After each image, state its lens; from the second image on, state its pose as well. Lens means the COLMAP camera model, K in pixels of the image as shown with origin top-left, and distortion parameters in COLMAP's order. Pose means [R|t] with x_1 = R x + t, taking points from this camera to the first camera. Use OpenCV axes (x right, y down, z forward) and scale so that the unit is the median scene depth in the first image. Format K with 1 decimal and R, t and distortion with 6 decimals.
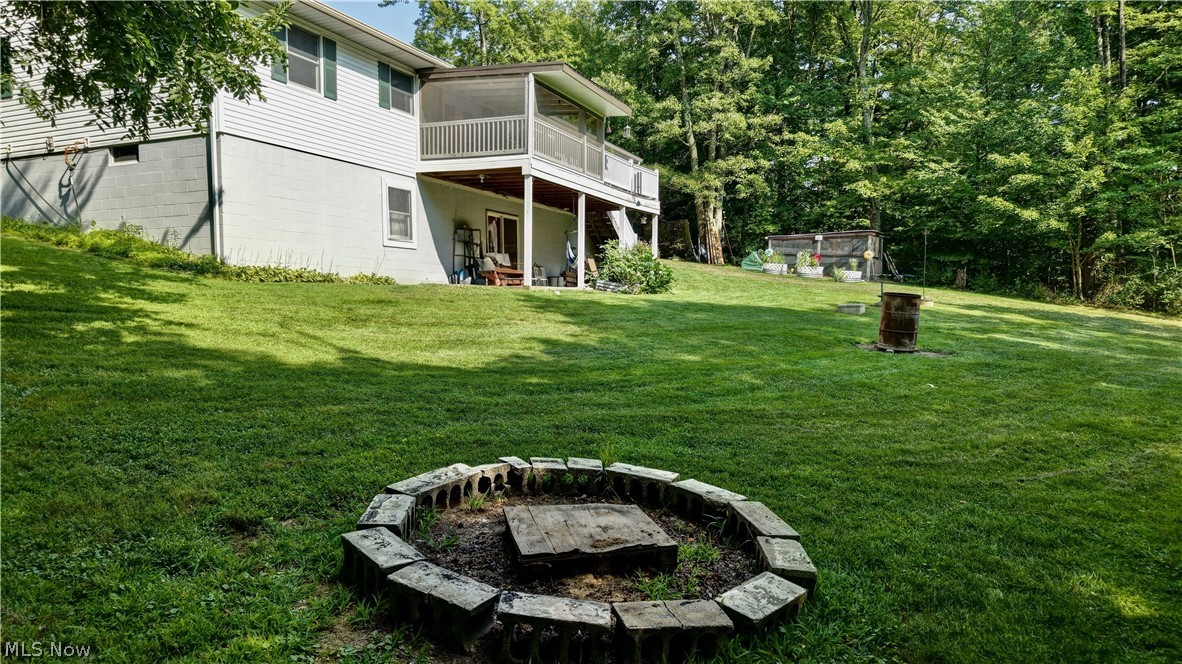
lens RADIAL K [[820.0, 0, 591.0], [0, 820.0, 332.0], [0, 0, 1]] dist [-0.001525, -0.002446]
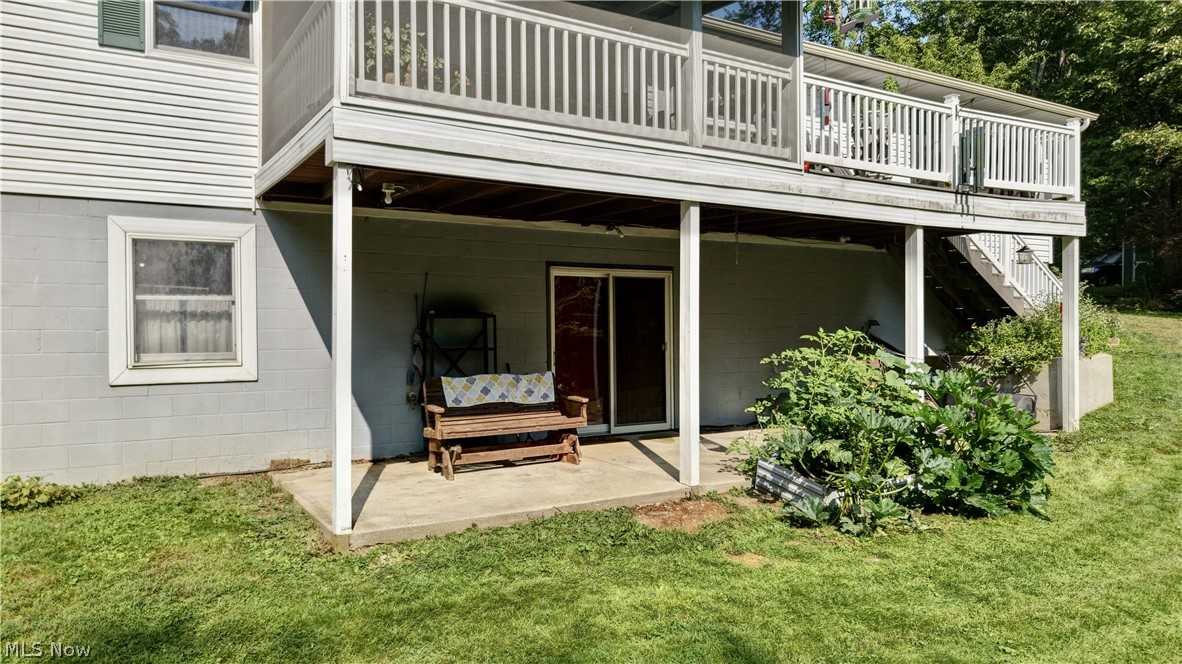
lens RADIAL K [[820.0, 0, 591.0], [0, 820.0, 332.0], [0, 0, 1]] dist [-0.001525, -0.002446]
pose [[0.811238, -0.009517, -0.584639, 0.140922], [-0.013905, 0.999271, -0.035560, -0.097991], [0.584551, 0.036977, 0.810514, 0.664307]]
